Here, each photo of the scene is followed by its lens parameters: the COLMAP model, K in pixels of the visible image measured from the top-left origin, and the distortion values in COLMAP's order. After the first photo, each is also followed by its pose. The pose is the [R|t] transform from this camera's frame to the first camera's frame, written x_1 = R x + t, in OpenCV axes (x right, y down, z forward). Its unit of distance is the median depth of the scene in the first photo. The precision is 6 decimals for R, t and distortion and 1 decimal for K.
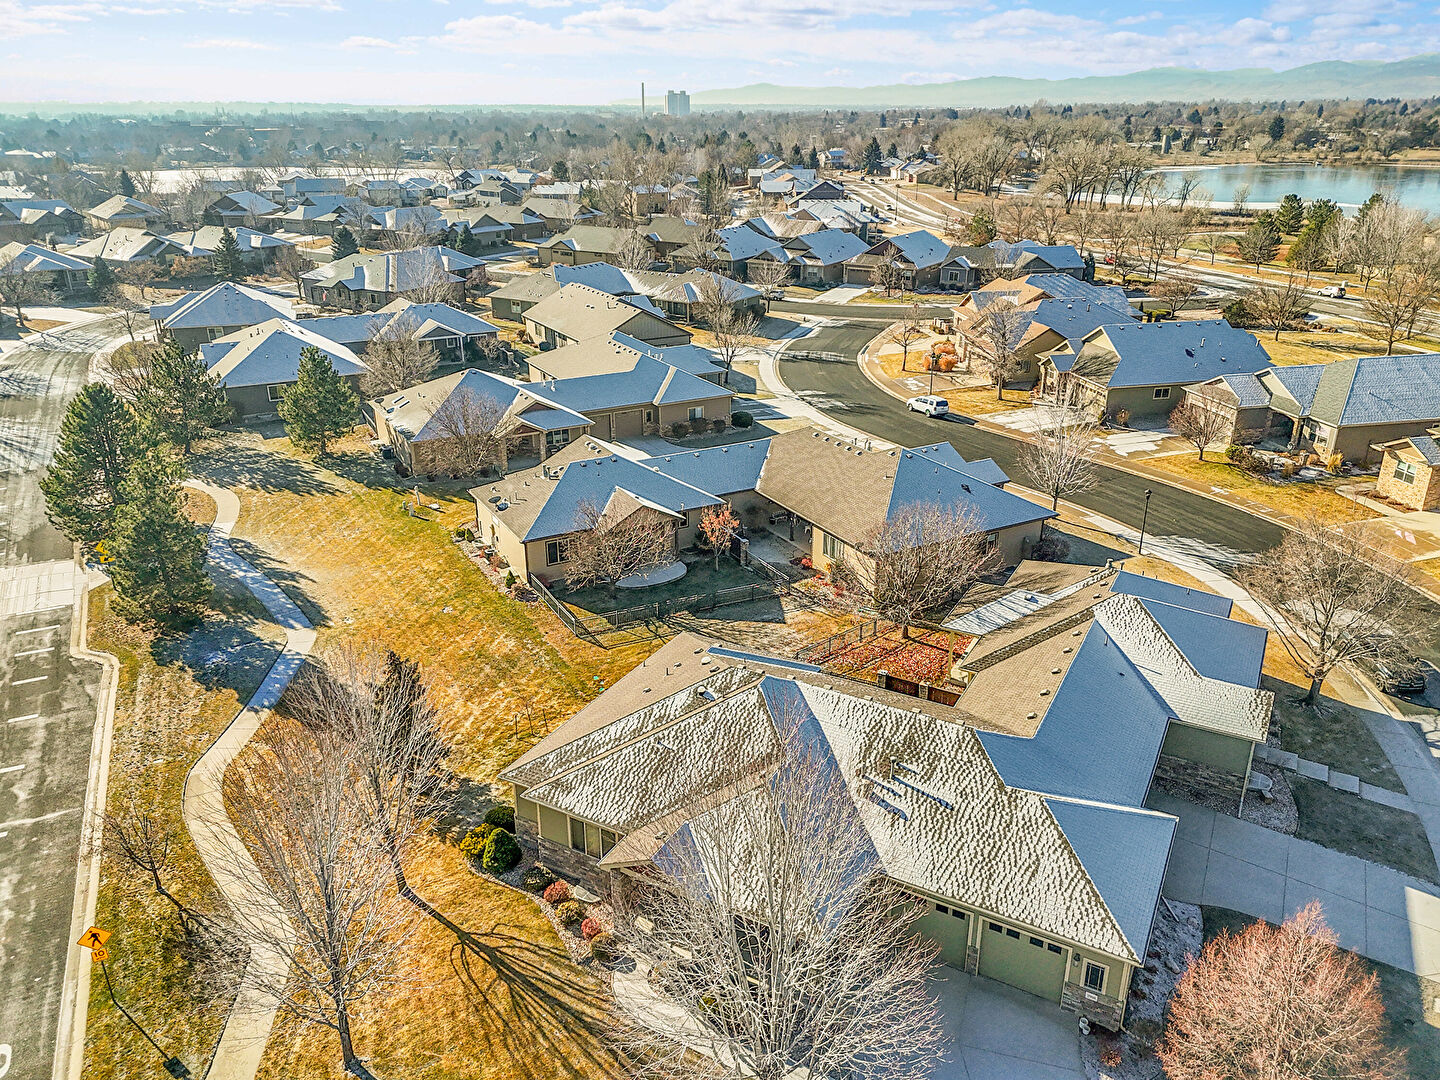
lens RADIAL K [[1055.1, 0, 722.9], [0, 1055.1, 529.6], [0, 0, 1]] dist [0.058125, -0.048046]
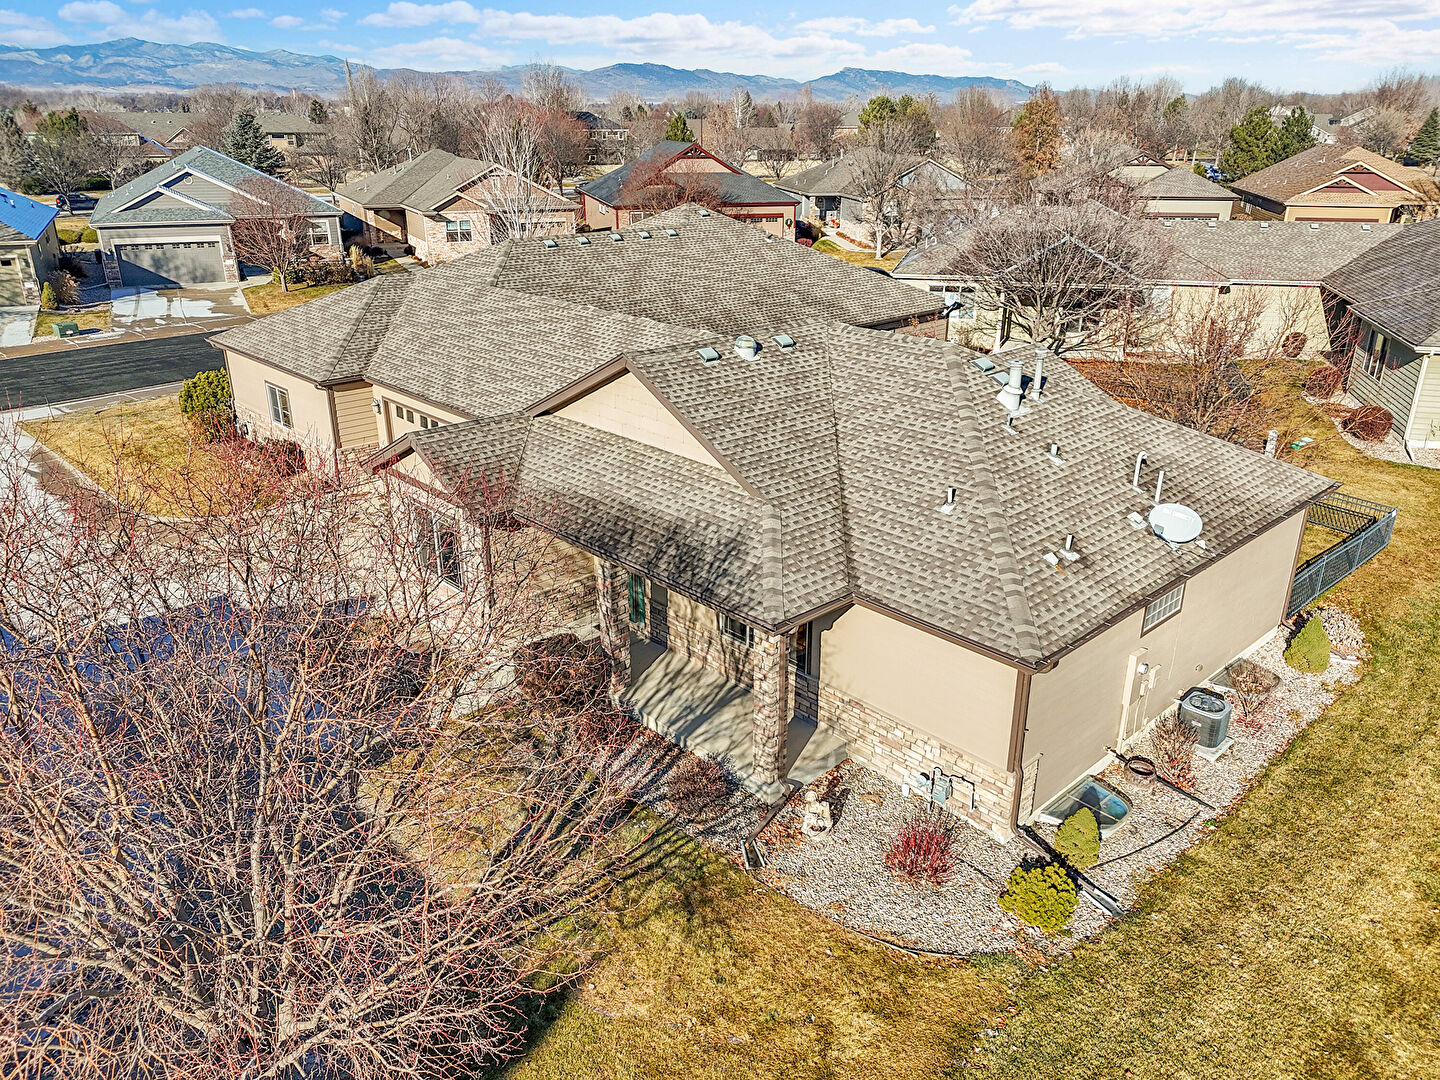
lens RADIAL K [[1055.1, 0, 723.3], [0, 1055.1, 550.2], [0, 0, 1]] dist [0.058125, -0.048046]
pose [[-0.248208, -0.364945, 0.897334, -0.279818], [0.351116, 0.829438, 0.434453, -0.112221], [-0.902834, 0.422903, -0.077735, 0.757324]]
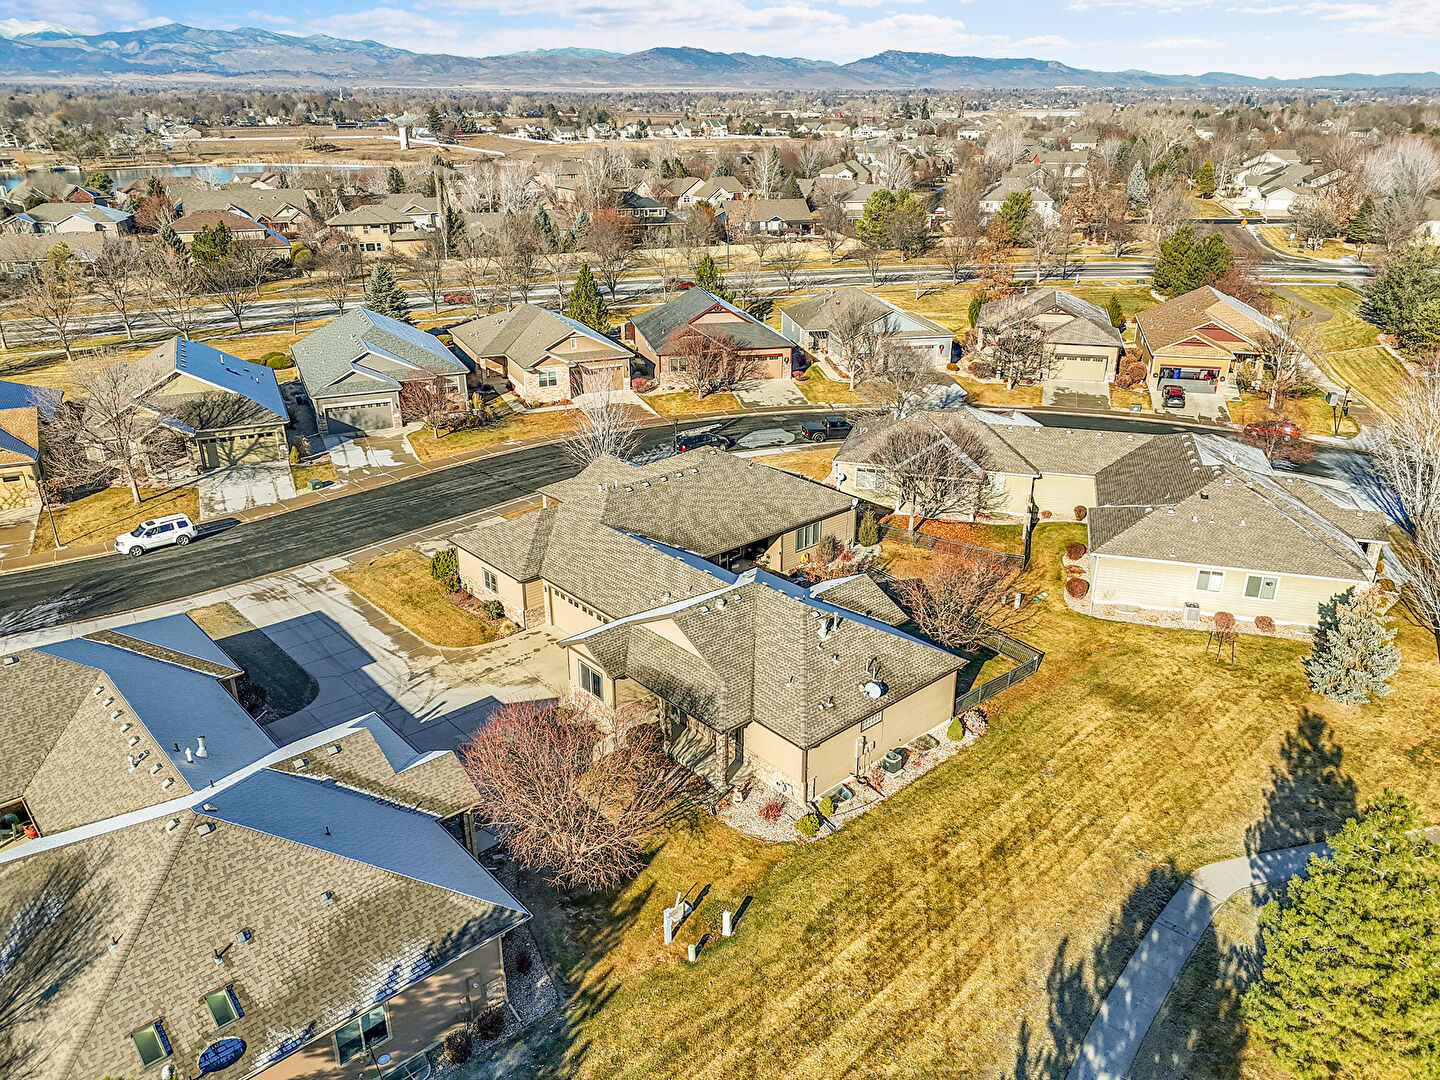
lens RADIAL K [[1055.1, 0, 726.0], [0, 1055.1, 537.2], [0, 0, 1]] dist [0.058125, -0.048046]
pose [[-0.219591, -0.368693, 0.903242, -0.512739], [0.355930, 0.831747, 0.426041, -0.285375], [-0.908347, 0.415045, -0.051415, 0.731794]]
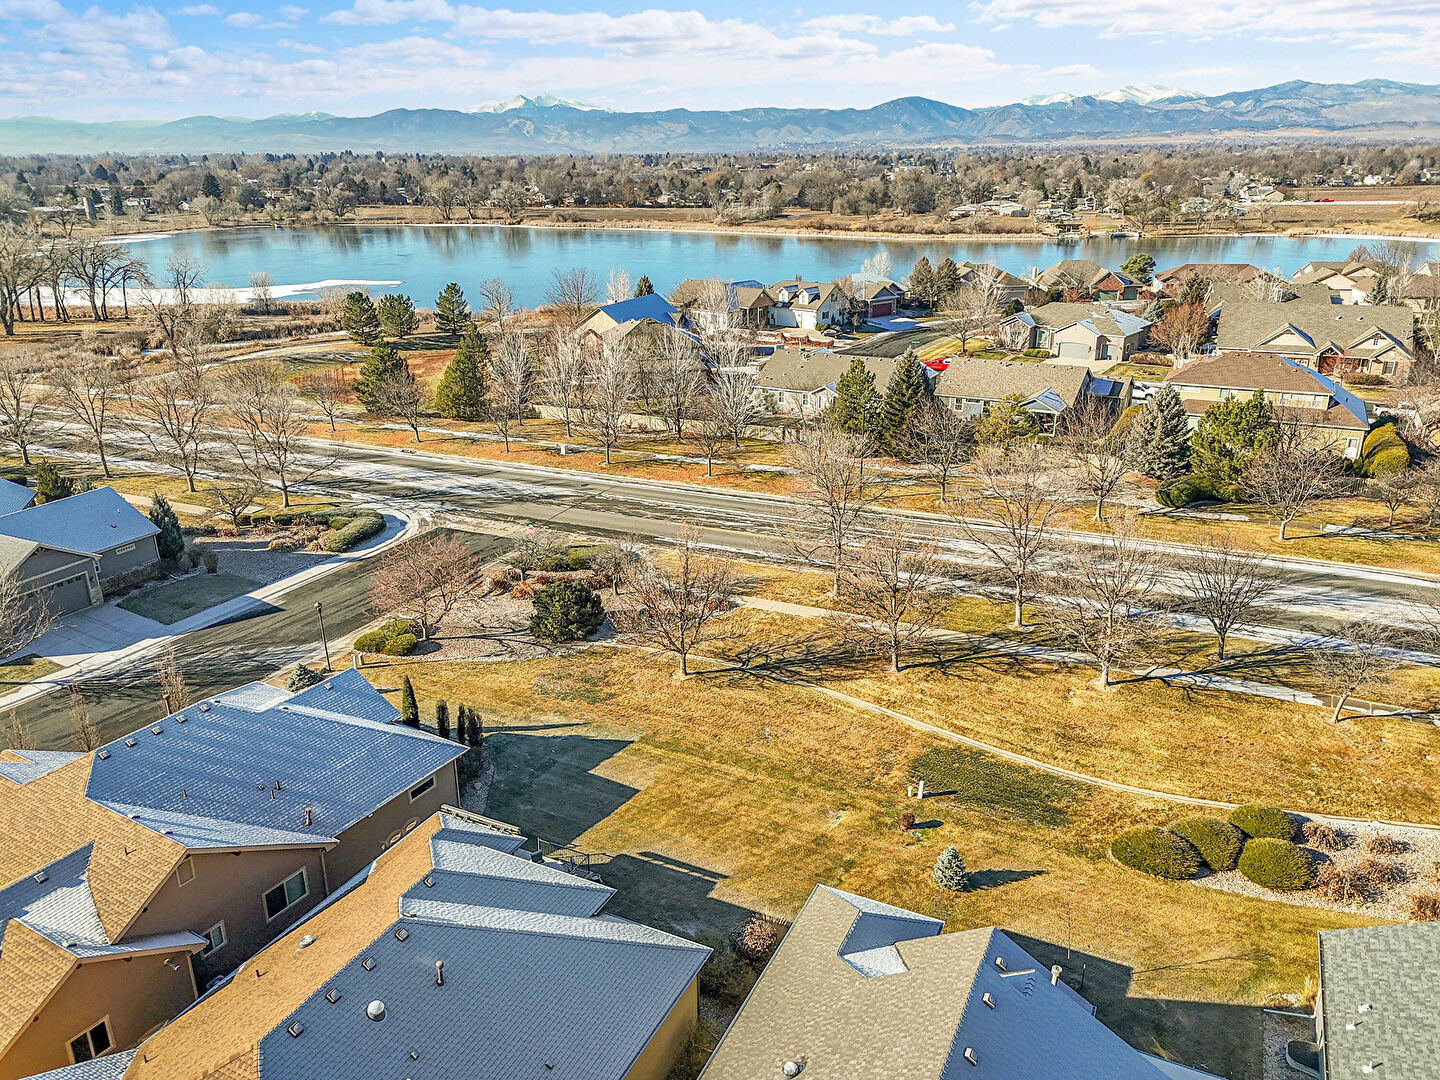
lens RADIAL K [[1055.1, 0, 721.7], [0, 1055.1, 551.2], [0, 0, 1]] dist [0.058125, -0.048046]
pose [[0.621356, -0.273273, 0.734329, 0.256715], [0.291679, 0.950522, 0.106921, -0.368683], [-0.727214, 0.147752, 0.670320, 0.878334]]
